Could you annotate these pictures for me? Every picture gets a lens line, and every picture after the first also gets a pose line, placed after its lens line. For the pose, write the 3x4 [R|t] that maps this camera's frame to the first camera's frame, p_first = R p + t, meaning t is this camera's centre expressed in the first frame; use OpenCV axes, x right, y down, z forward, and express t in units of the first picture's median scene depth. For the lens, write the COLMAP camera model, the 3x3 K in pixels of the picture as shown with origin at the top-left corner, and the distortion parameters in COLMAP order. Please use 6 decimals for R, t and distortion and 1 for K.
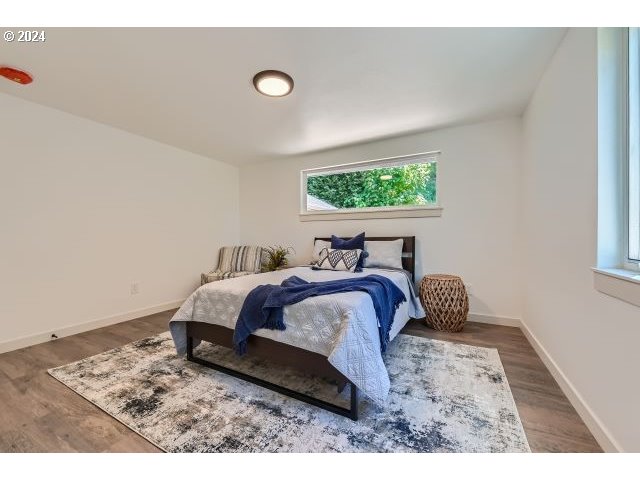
lens RADIAL K [[256.8, 0, 319.3], [0, 256.8, 237.4], [0, 0, 1]] dist [-0.008726, -0.000048]
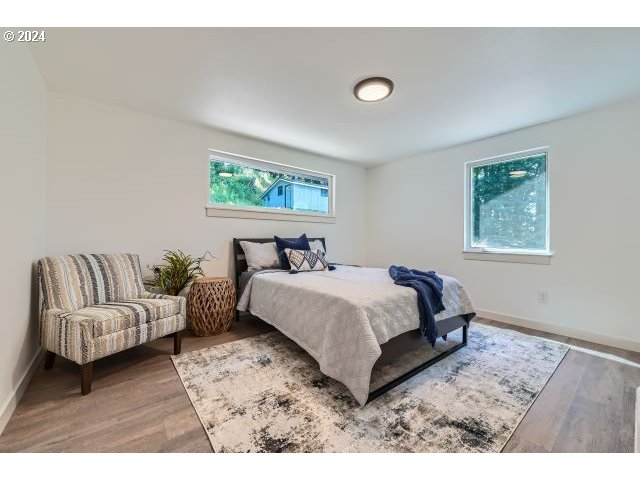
lens RADIAL K [[256.8, 0, 319.3], [0, 256.8, 237.4], [0, 0, 1]] dist [-0.008726, -0.000048]
pose [[0.387823, 0.014263, 0.921623, -1.245107], [-0.011178, 0.999880, -0.010771, 0.010153], [-0.921666, -0.006125, 0.387936, 0.841160]]
